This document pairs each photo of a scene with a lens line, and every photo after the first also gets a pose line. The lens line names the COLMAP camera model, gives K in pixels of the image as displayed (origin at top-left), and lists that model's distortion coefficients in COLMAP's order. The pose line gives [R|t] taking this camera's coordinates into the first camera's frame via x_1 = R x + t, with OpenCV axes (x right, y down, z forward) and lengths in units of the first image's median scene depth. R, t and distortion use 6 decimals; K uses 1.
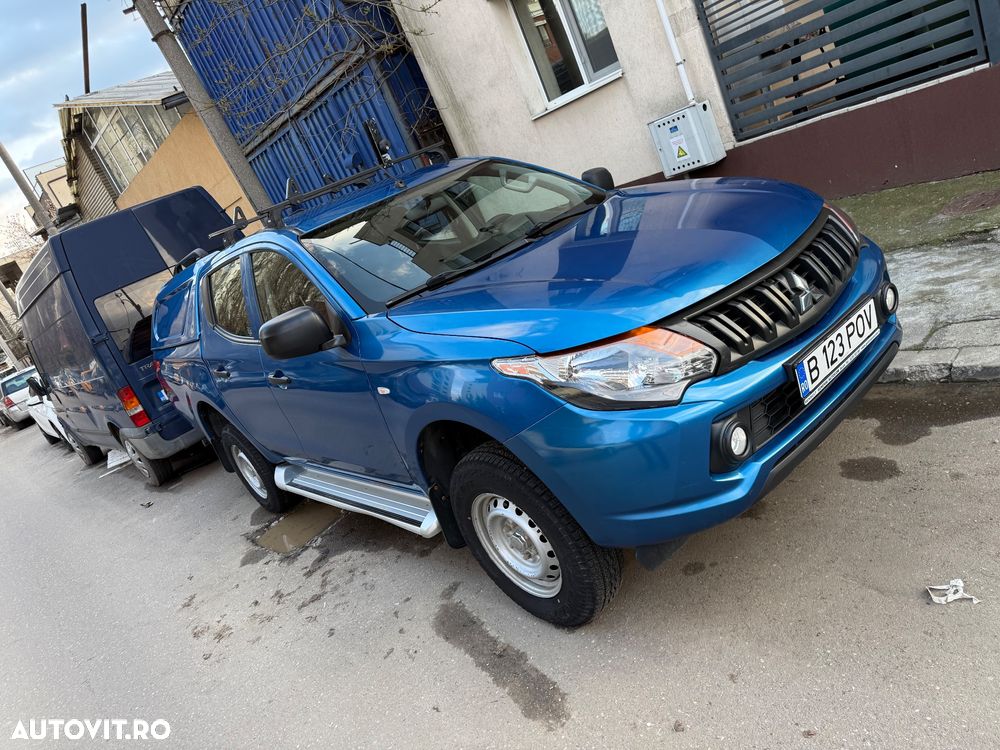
lens RADIAL K [[700.1, 0, 500.0], [0, 700.1, 375.0], [0, 0, 1]] dist [-0.003113, -0.000961]
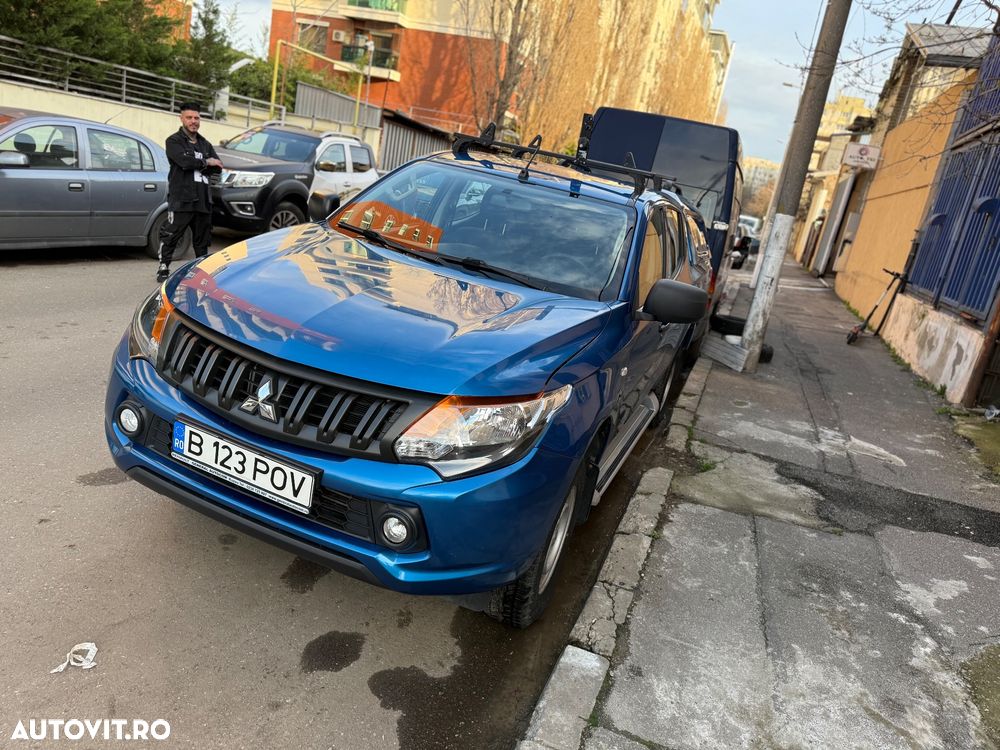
lens RADIAL K [[700.1, 0, 500.0], [0, 700.1, 375.0], [0, 0, 1]] dist [-0.003113, -0.000961]
pose [[0.358872, 0.667755, -0.652161, 1.176750], [-0.593982, 0.702350, 0.392288, -0.727685], [0.719997, 0.246590, 0.648689, 0.609692]]
